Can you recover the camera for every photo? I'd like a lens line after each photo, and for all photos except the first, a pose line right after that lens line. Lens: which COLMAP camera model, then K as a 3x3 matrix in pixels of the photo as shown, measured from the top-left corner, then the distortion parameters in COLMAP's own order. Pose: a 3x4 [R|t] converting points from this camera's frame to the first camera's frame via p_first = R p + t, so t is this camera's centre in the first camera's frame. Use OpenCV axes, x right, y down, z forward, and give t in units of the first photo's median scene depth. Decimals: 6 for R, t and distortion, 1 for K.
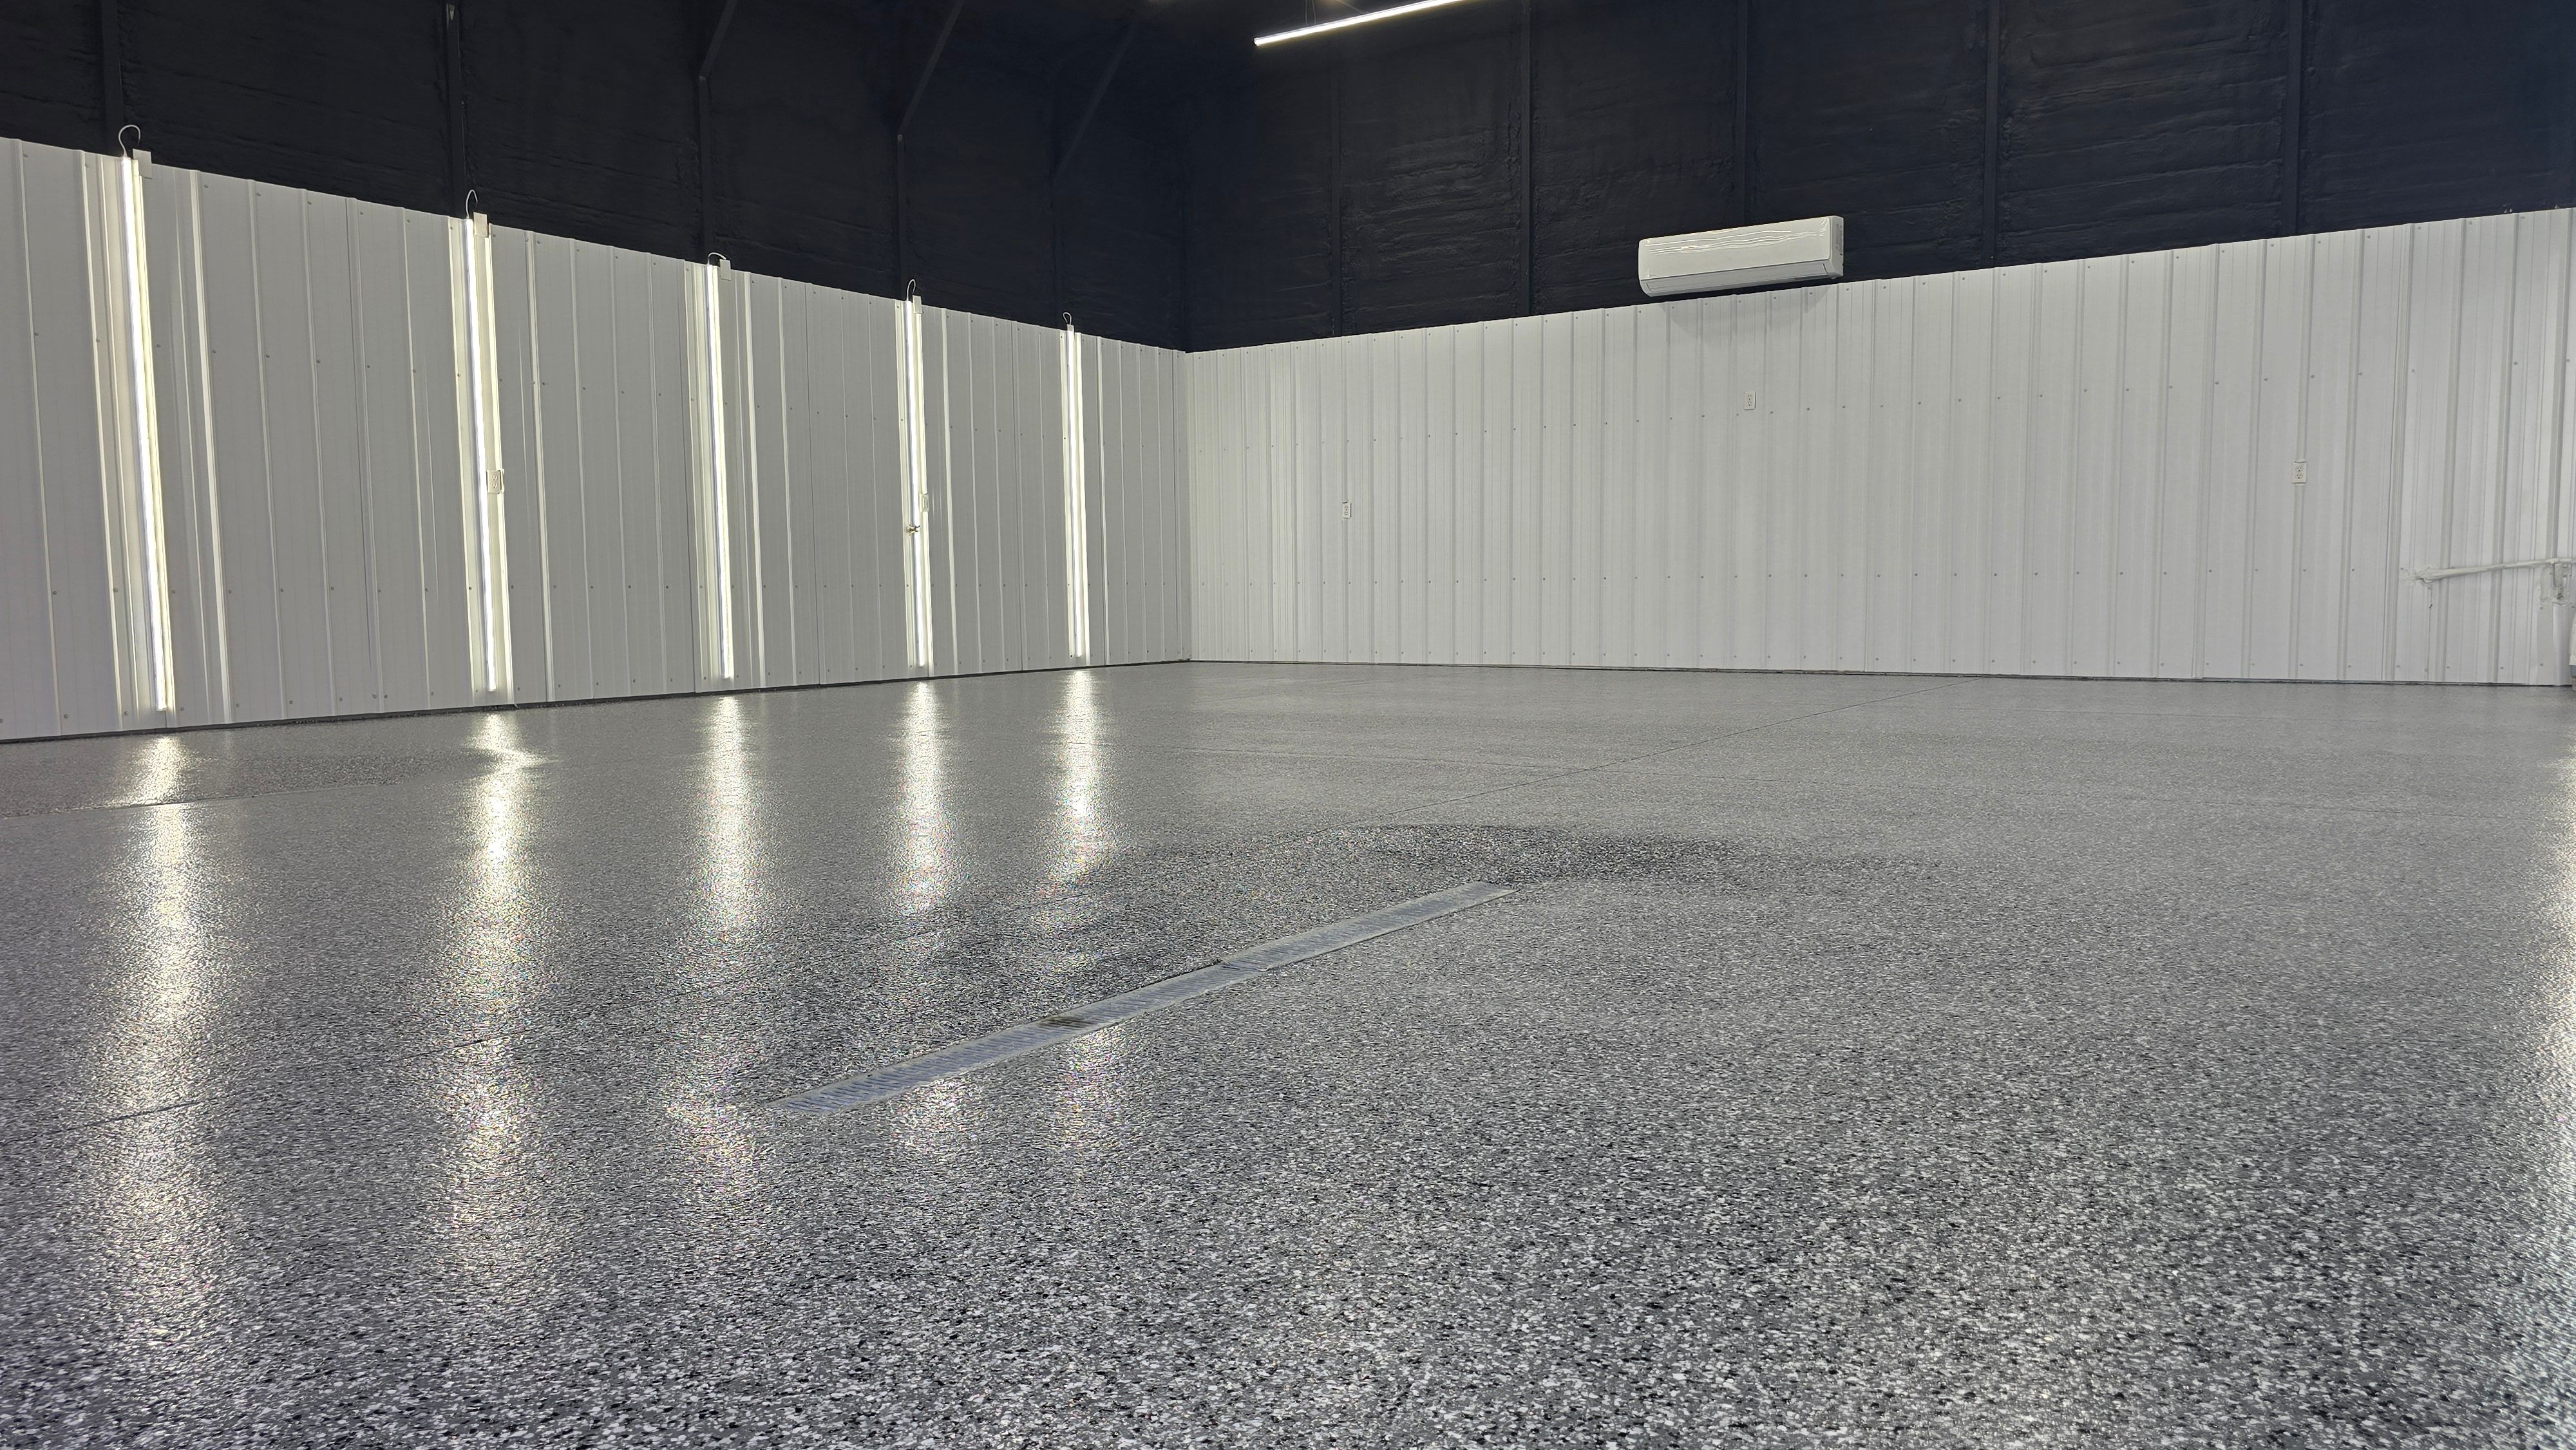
lens RADIAL K [[1730.9, 0, 1322.3], [0, 1730.9, 714.6], [0, 0, 1]] dist [0.057118, -0.052067]
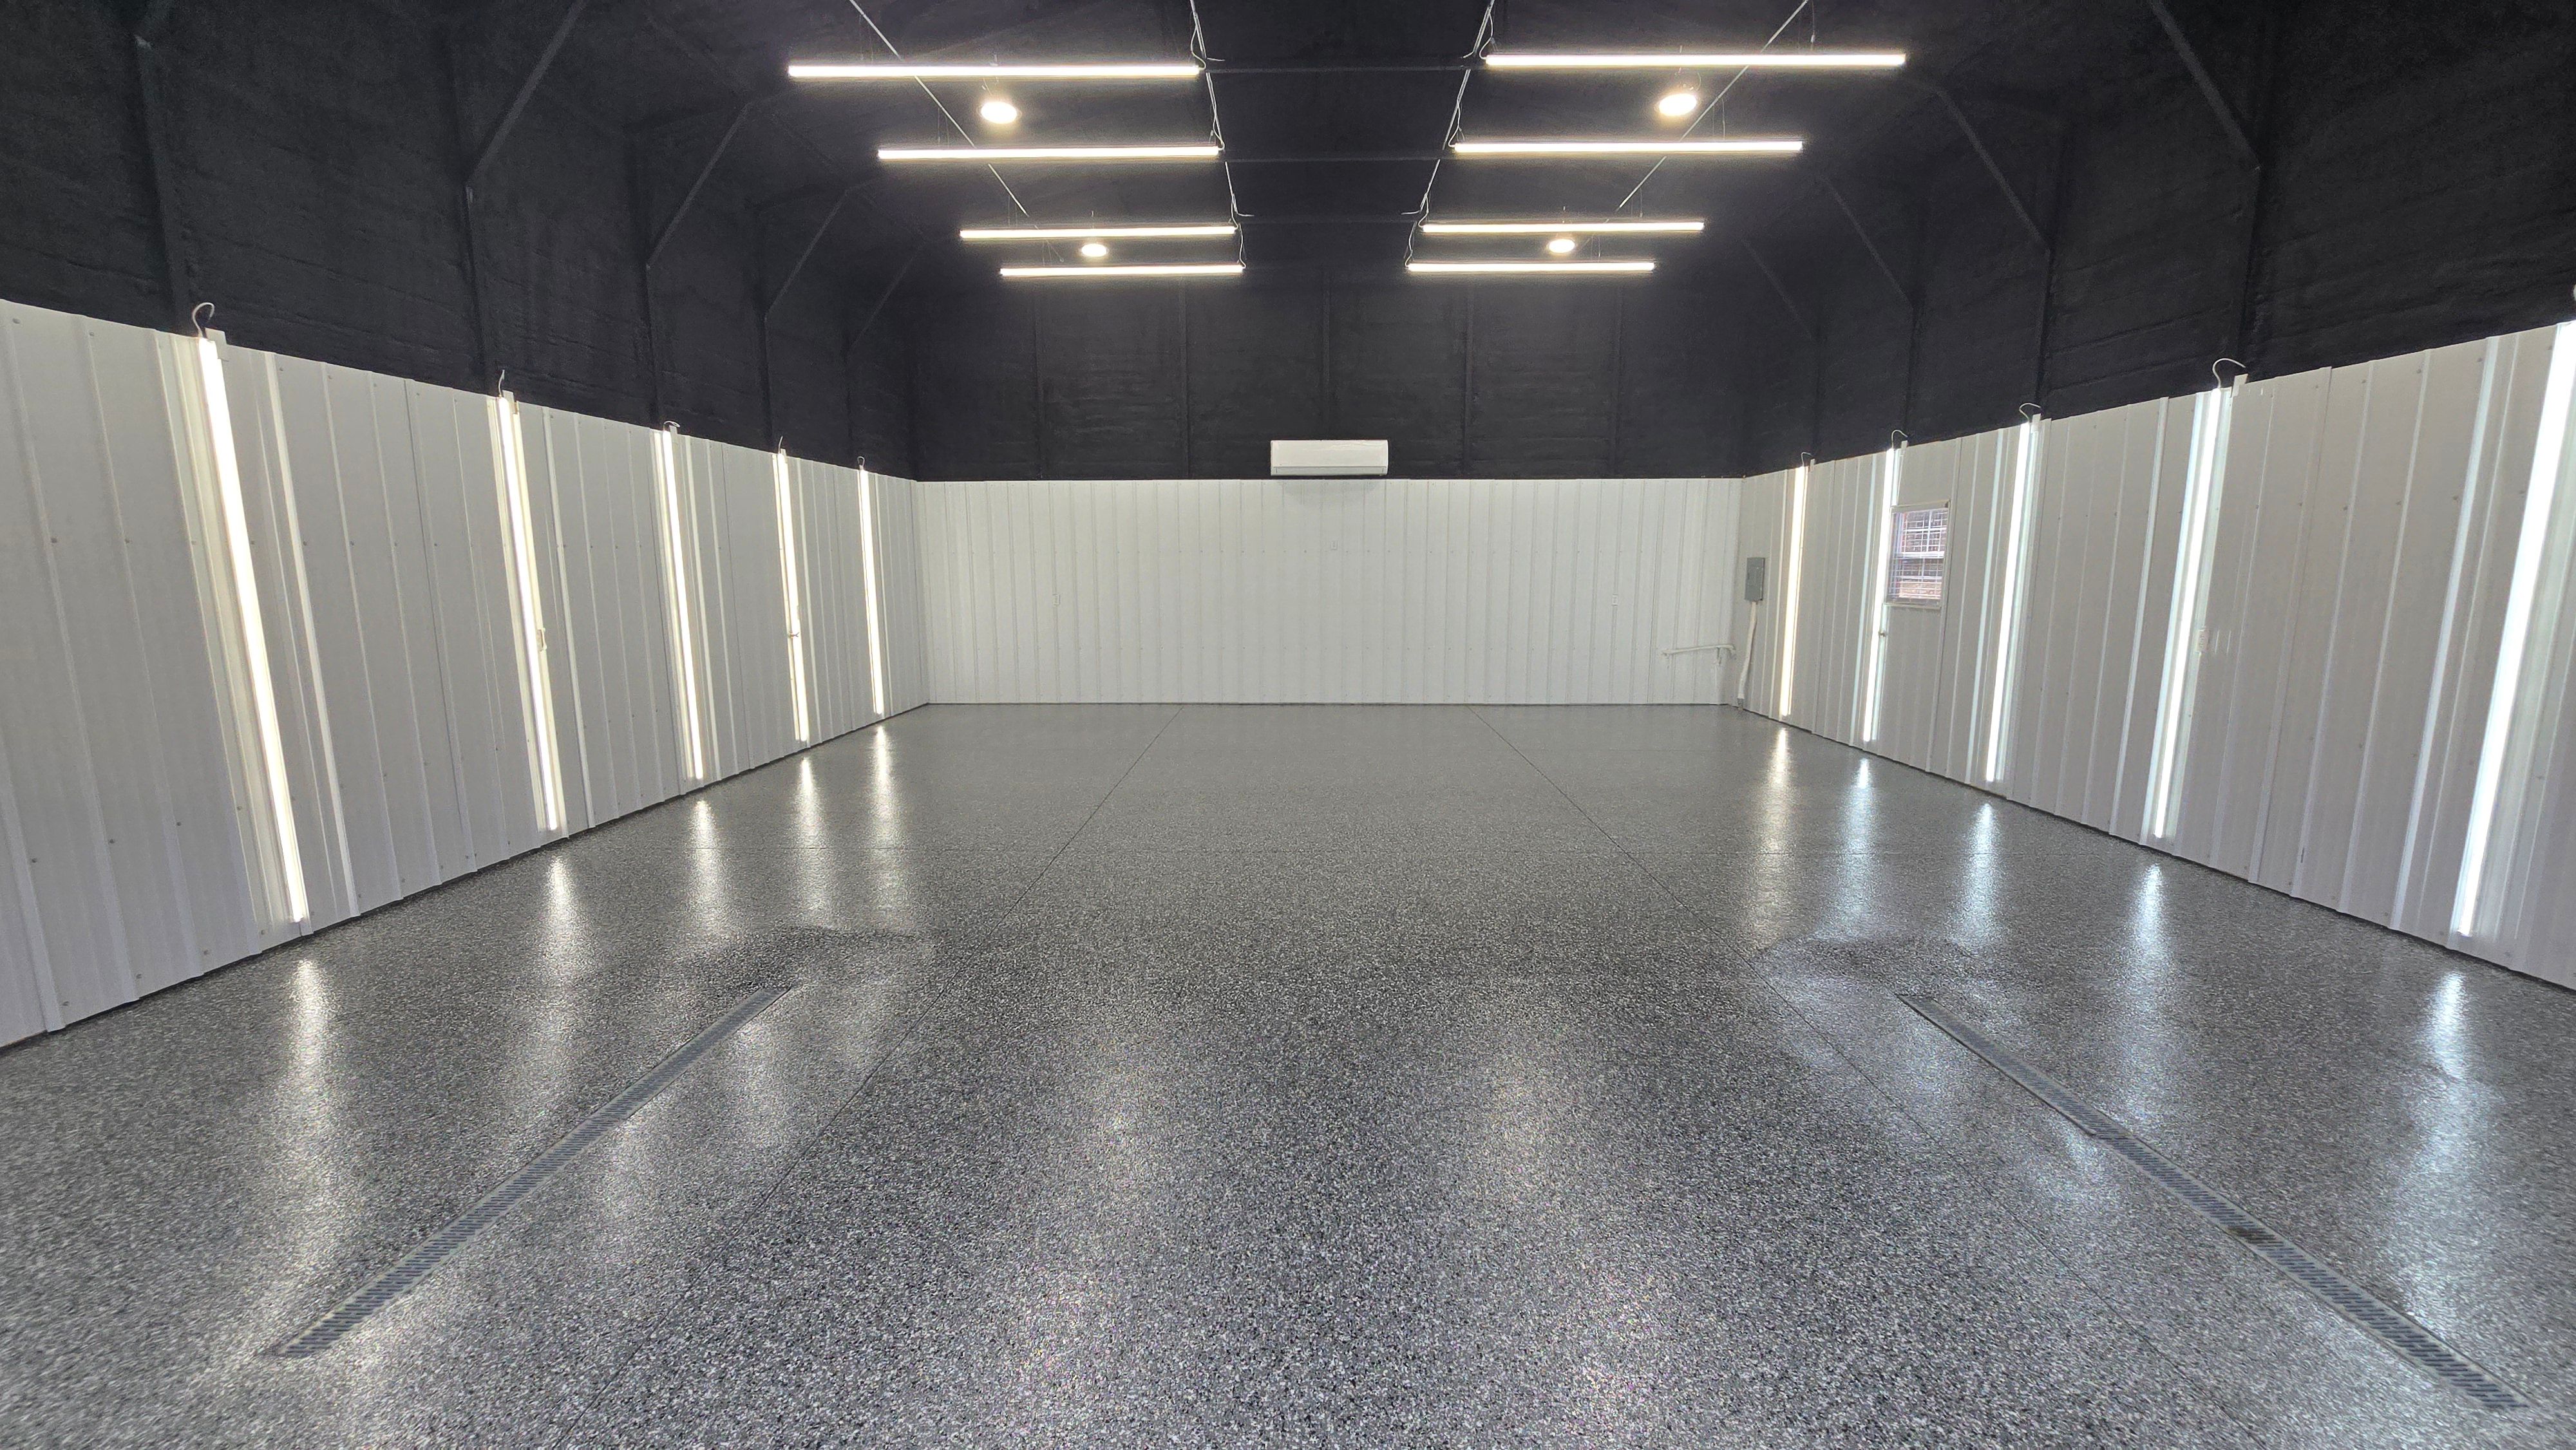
lens RADIAL K [[1049.6, 0, 1300.3], [0, 1049.6, 724.5], [0, 0, 1]] dist [-0.004229, -0.000889]
pose [[0.851489, -0.069713, 0.519718, -0.361071], [0.029131, 0.995882, 0.085855, -0.108127], [-0.523563, -0.057965, 0.850013, 0.169018]]
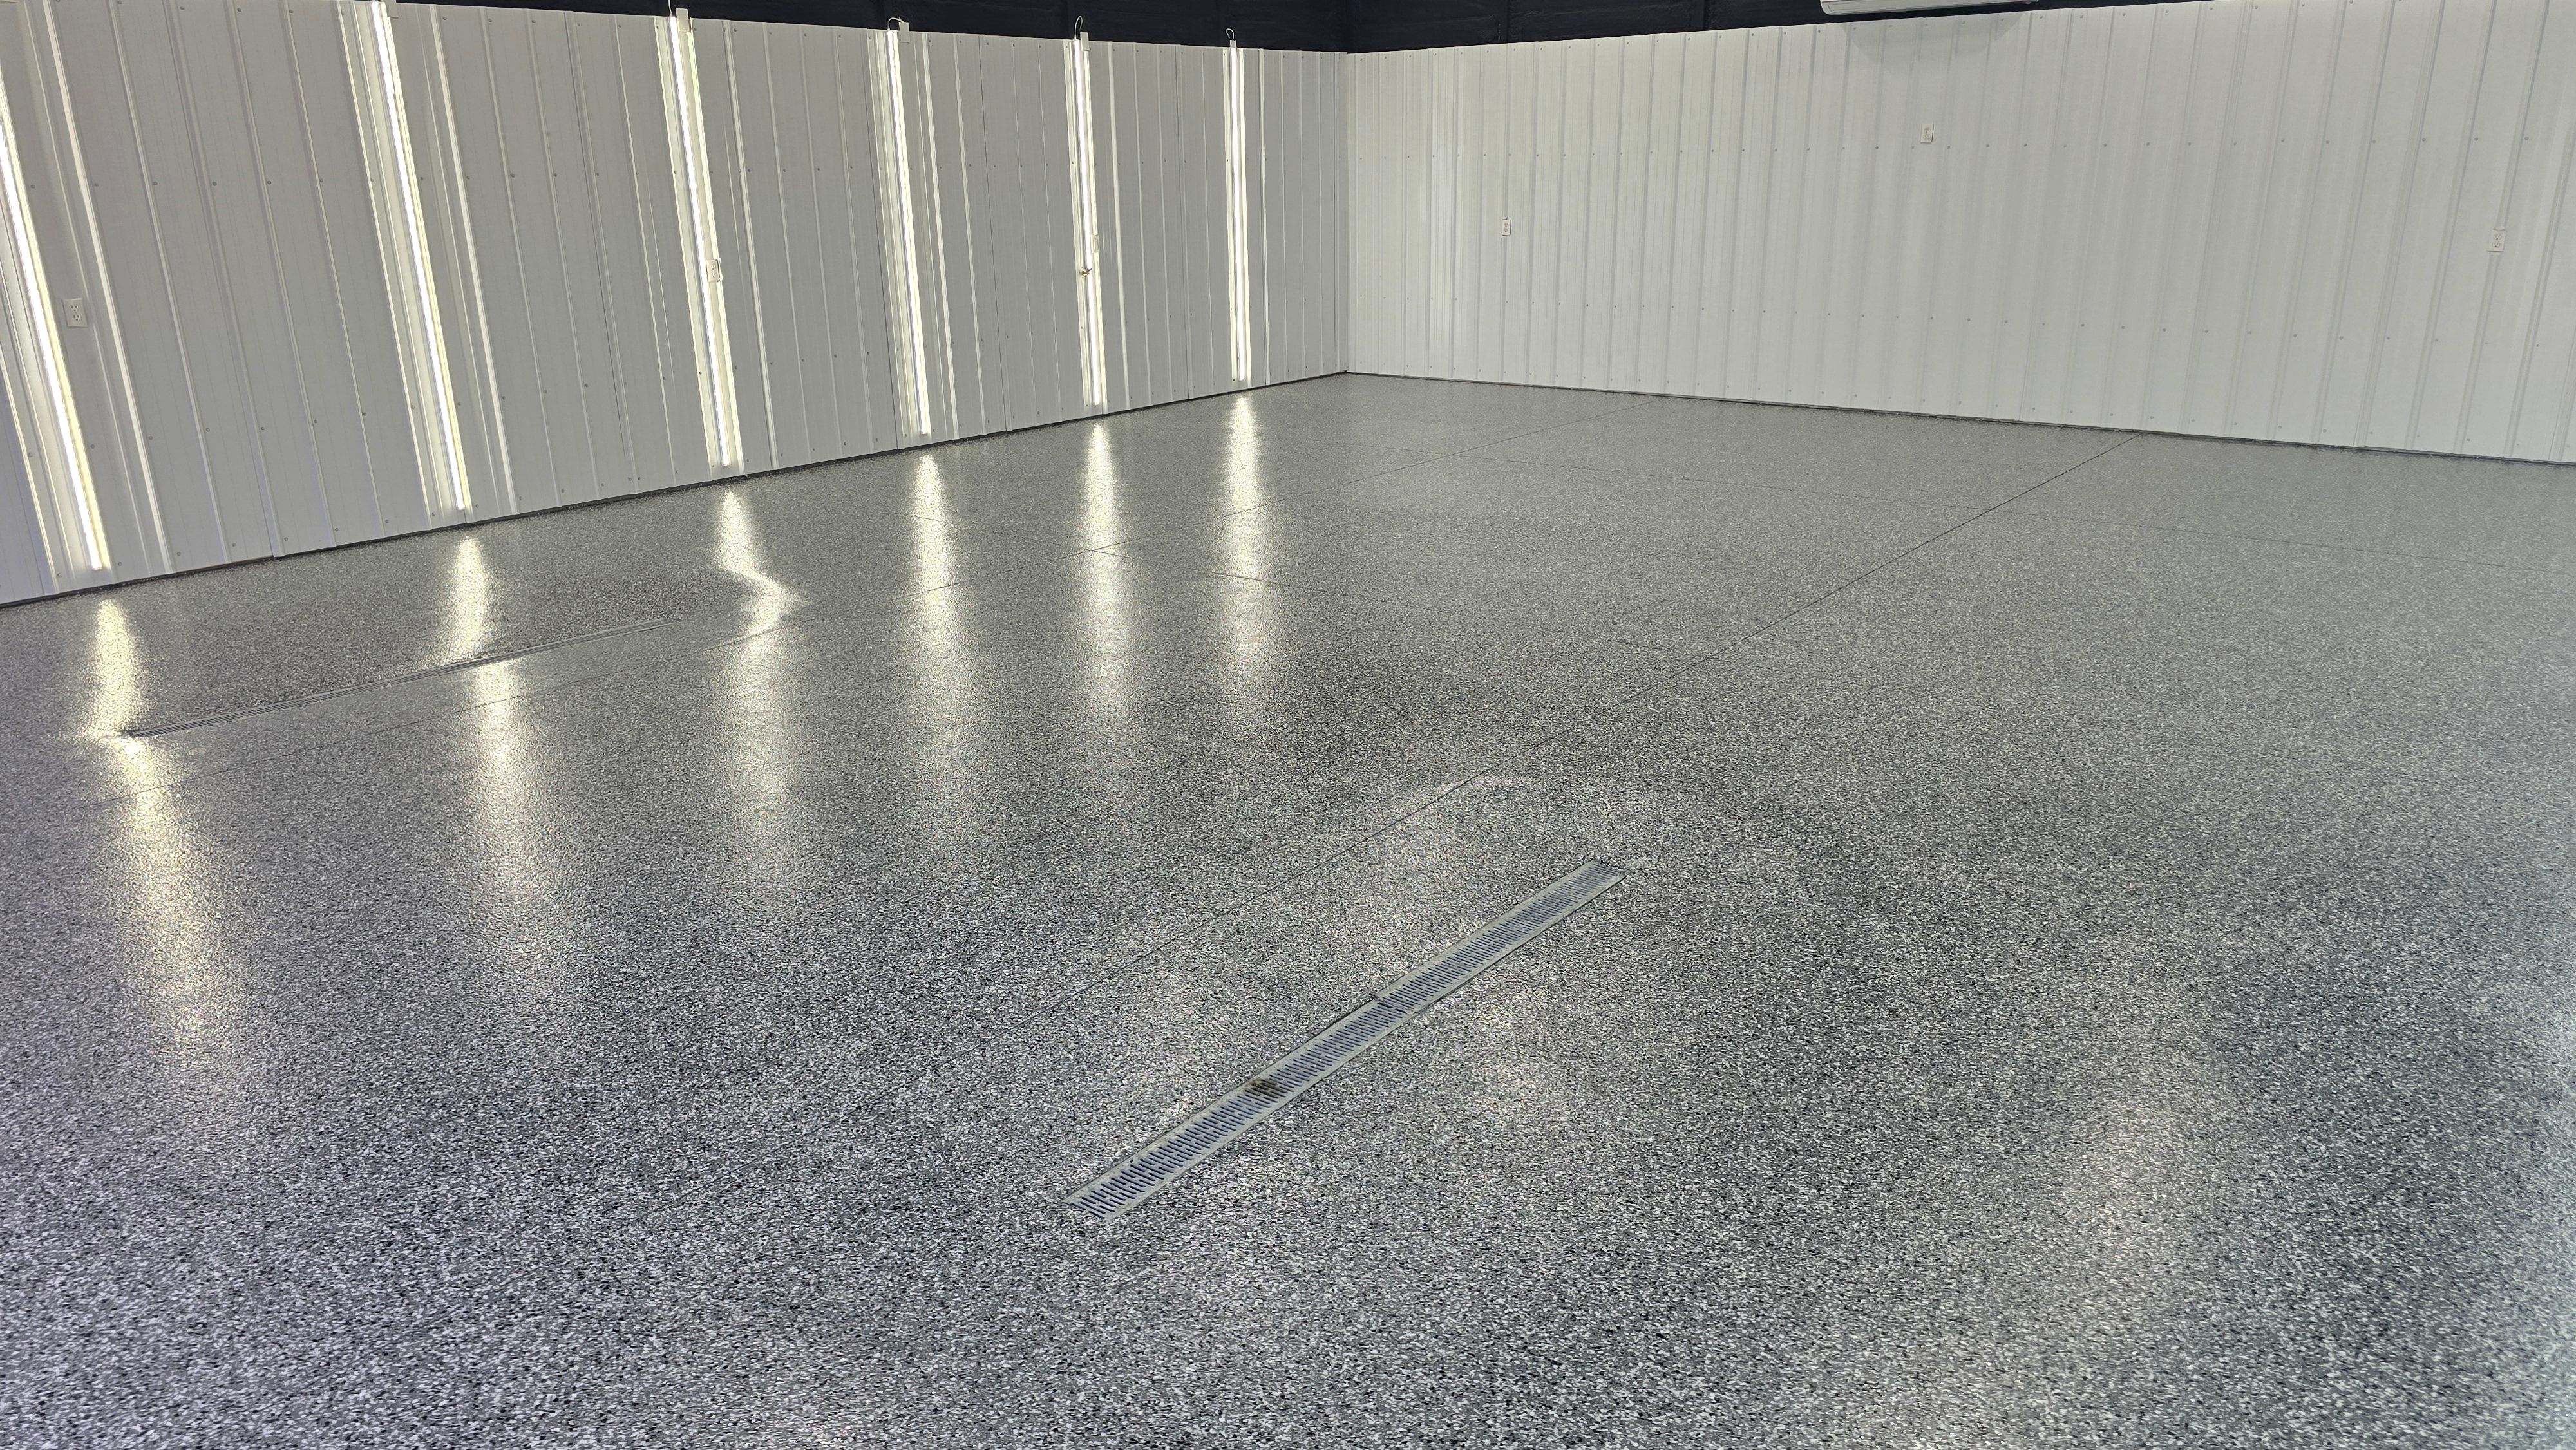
lens RADIAL K [[1730.9, 0, 1299.3], [0, 1730.9, 697.9], [0, 0, 1]] dist [0.057118, -0.052067]
pose [[0.994859, 0.027529, -0.097460, 0.000740], [-0.004162, 0.972646, 0.232253, -0.112919], [0.101188, -0.230654, 0.967760, -0.062056]]
